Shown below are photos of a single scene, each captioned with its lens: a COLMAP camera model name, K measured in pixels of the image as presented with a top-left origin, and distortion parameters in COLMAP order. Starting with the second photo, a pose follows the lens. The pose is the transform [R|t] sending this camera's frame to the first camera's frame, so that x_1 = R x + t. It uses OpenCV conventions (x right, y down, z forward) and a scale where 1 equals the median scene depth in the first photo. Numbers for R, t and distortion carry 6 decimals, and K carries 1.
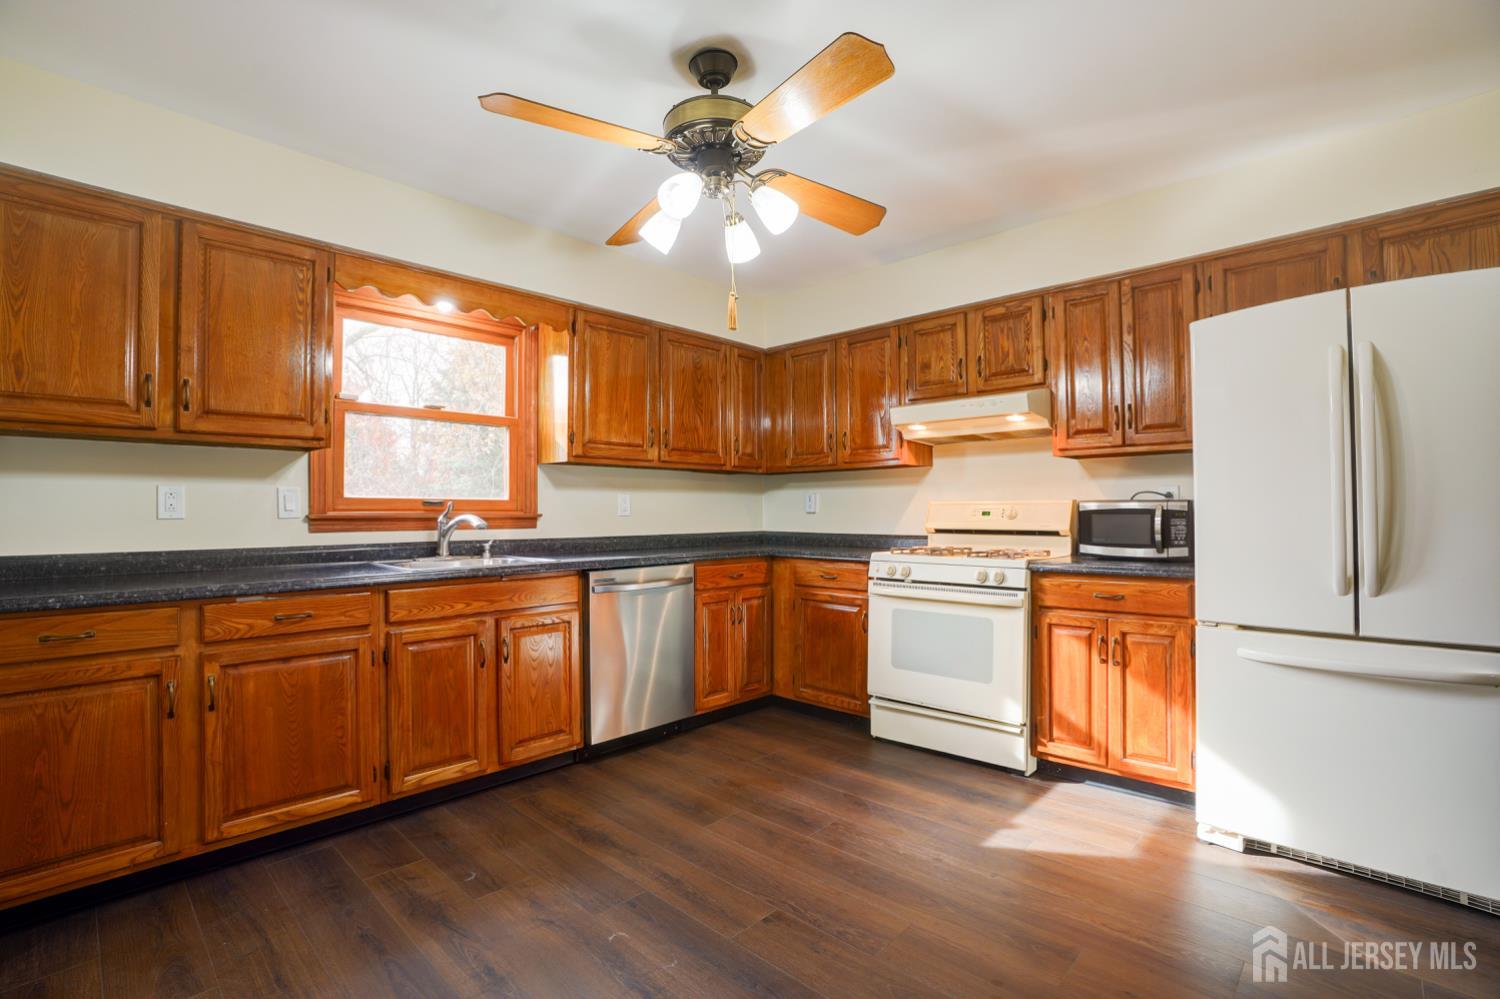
lens RADIAL K [[706.9, 0, 750.3], [0, 706.9, 501.5], [0, 0, 1]] dist [0.000617, 0.005138]
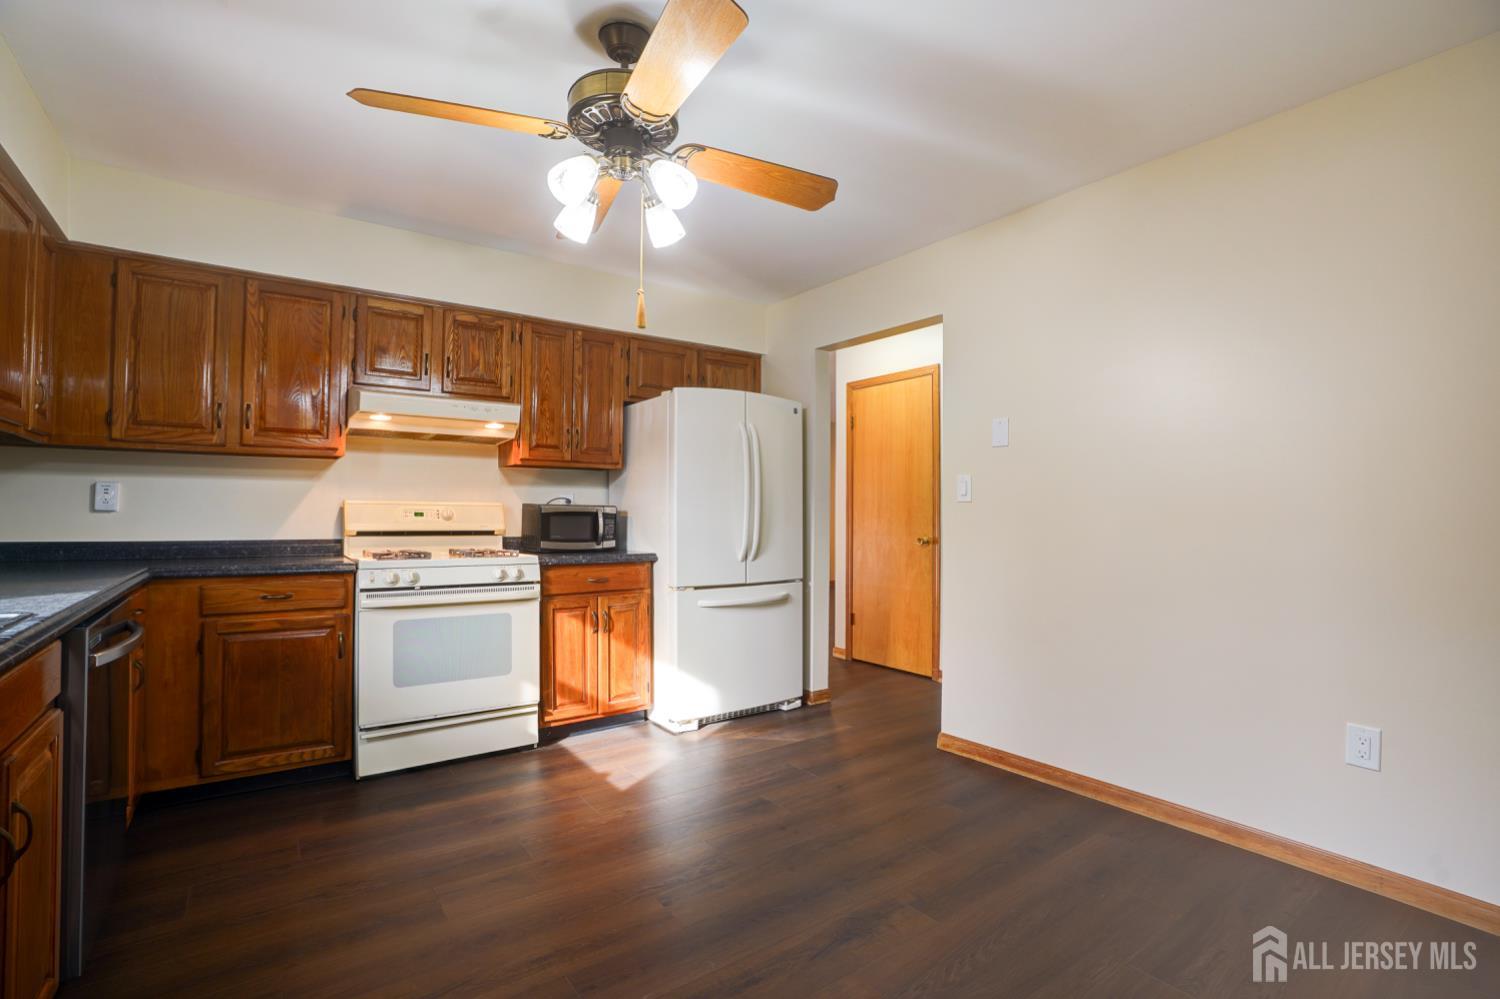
lens RADIAL K [[706.9, 0, 750.1], [0, 706.9, 501.4], [0, 0, 1]] dist [0.000617, 0.005138]
pose [[0.211044, 0.024671, 0.977165, -0.648727], [-0.022528, 0.999539, -0.020370, 0.010584], [-0.977217, -0.017715, 0.211502, 0.431903]]
